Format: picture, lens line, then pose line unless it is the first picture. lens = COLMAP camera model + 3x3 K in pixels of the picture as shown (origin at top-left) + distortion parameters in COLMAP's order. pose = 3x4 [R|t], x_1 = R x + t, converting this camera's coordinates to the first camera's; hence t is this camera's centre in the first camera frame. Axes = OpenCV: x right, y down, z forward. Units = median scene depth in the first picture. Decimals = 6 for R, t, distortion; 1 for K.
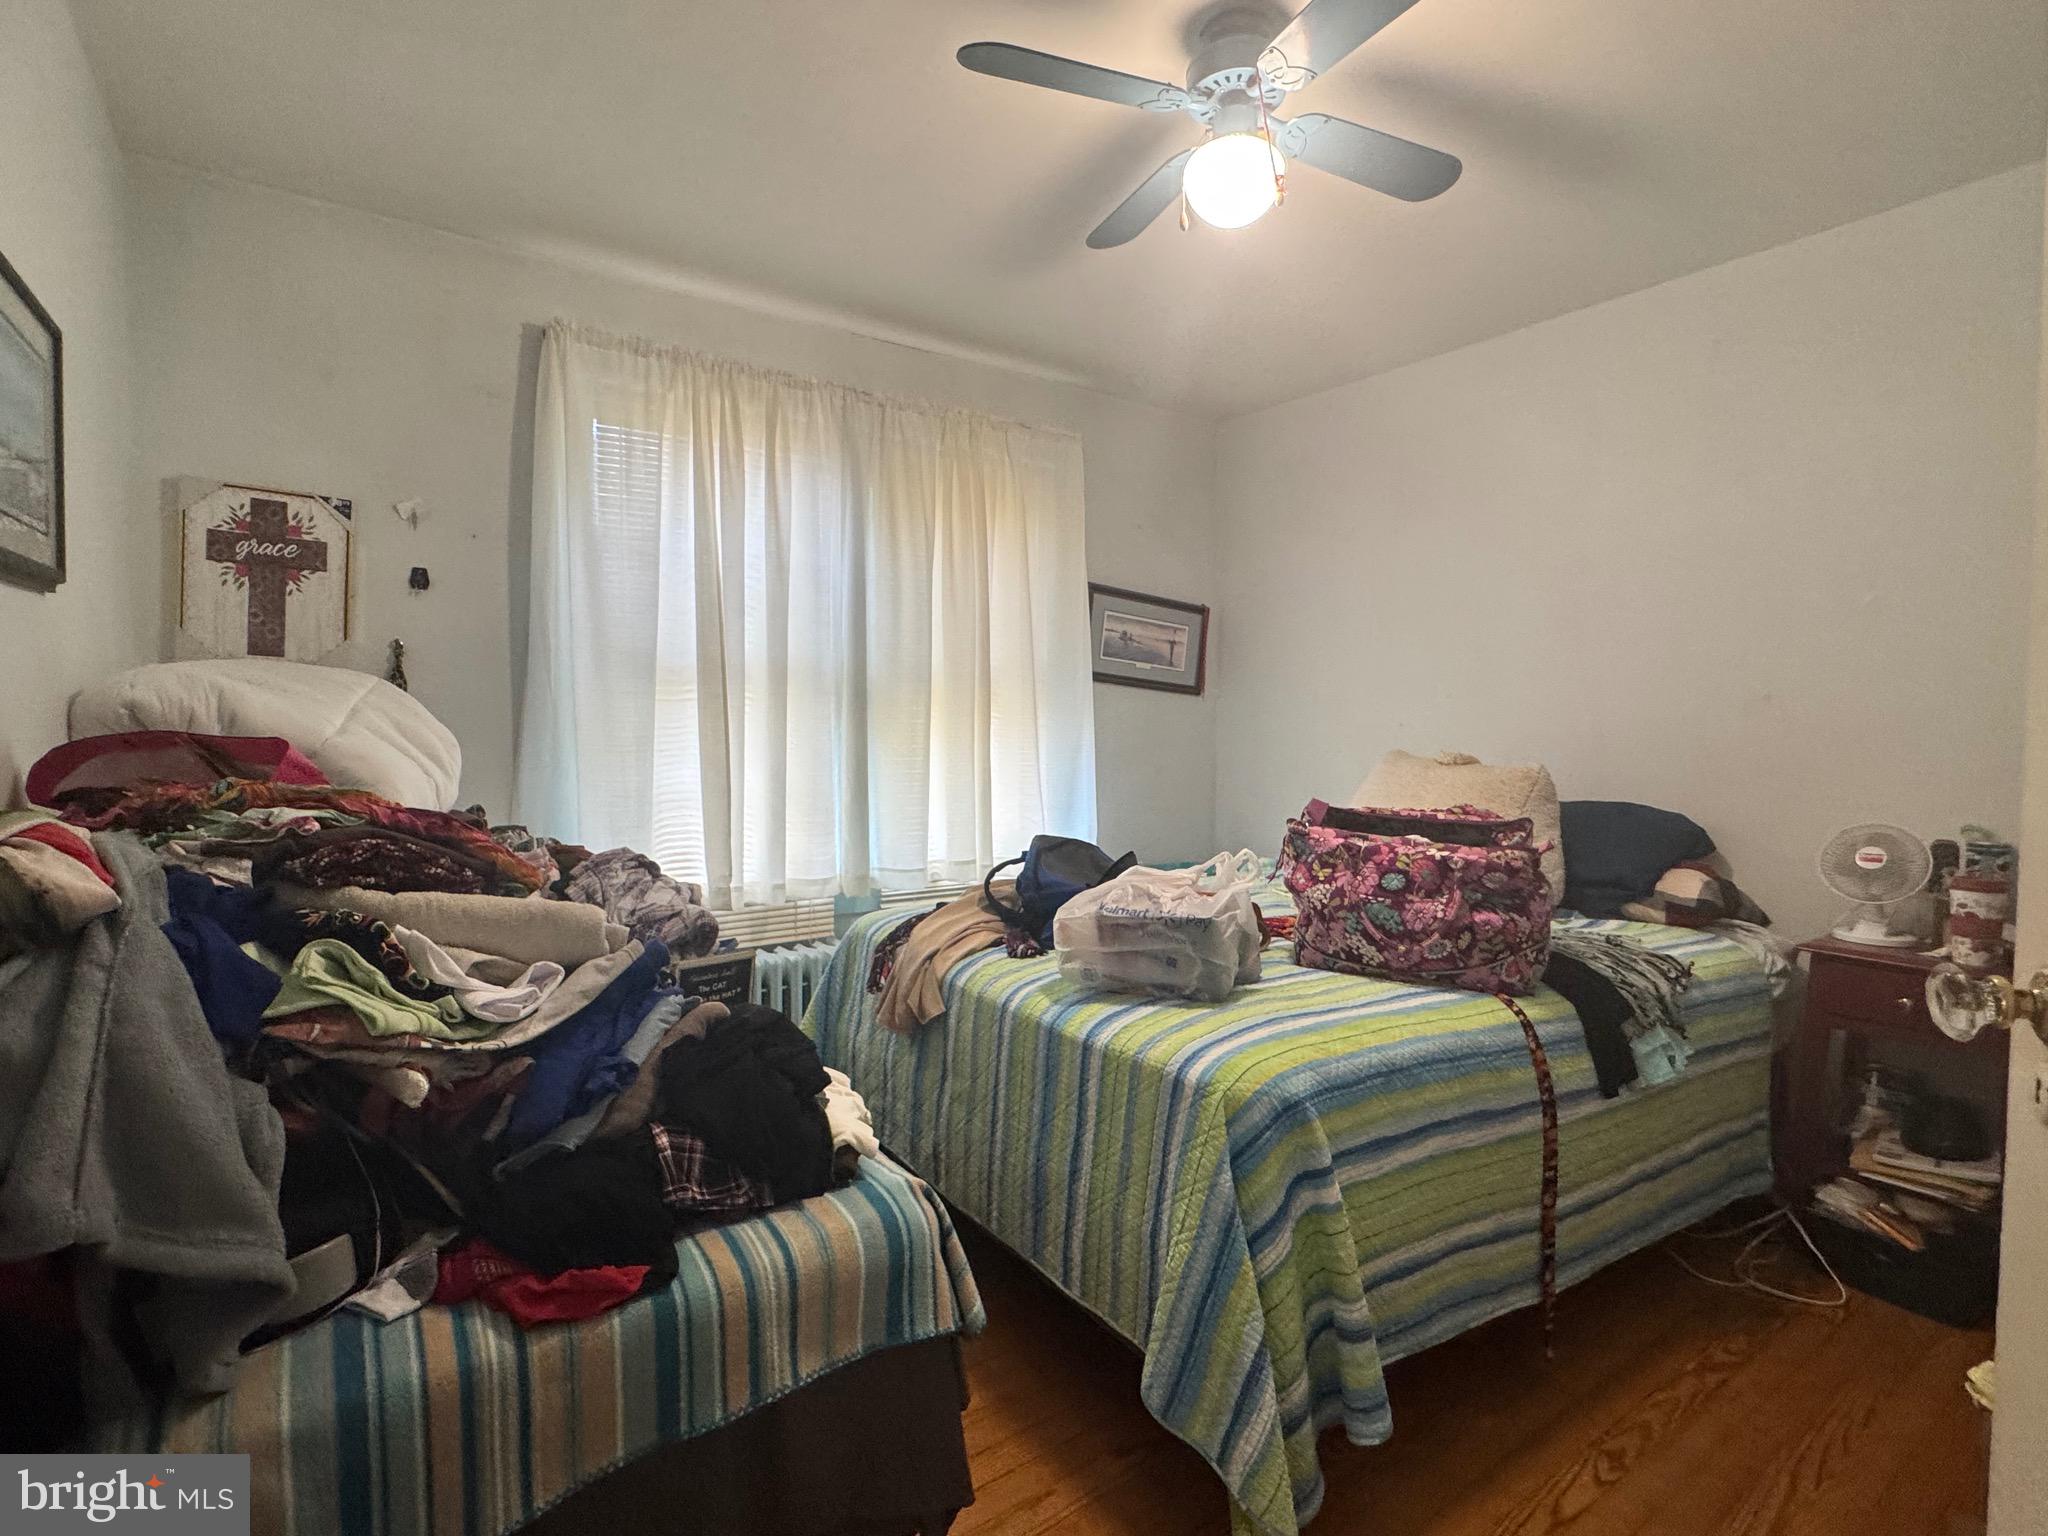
lens RADIAL K [[987.3, 0, 1024.1], [0, 987.3, 766.7], [0, 0, 1]] dist [-0.005351, 0.001139]
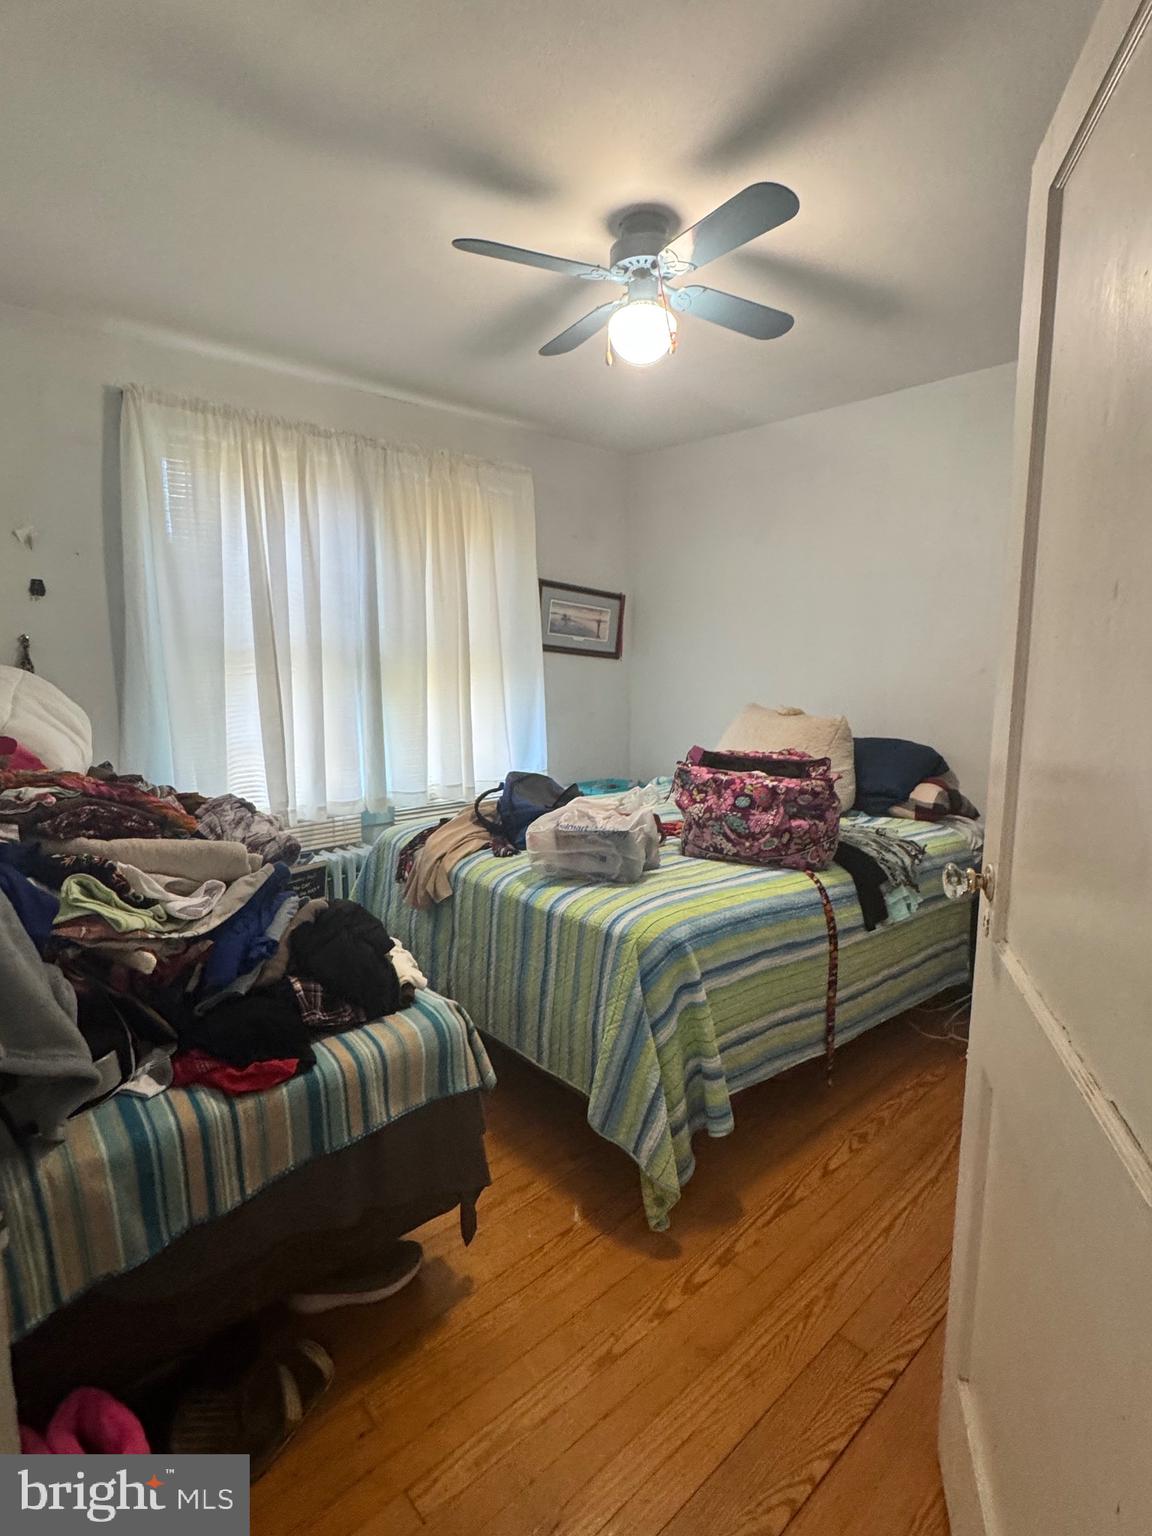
lens RADIAL K [[763.2, 0, 574.6], [0, 763.2, 763.8], [0, 0, 1]] dist [-0.004516, 0.001982]
pose [[0.992757, -0.020129, 0.118442, -0.034239], [0.009135, 0.995657, 0.092647, -0.062294], [-0.119793, -0.090894, 0.988629, -0.168694]]
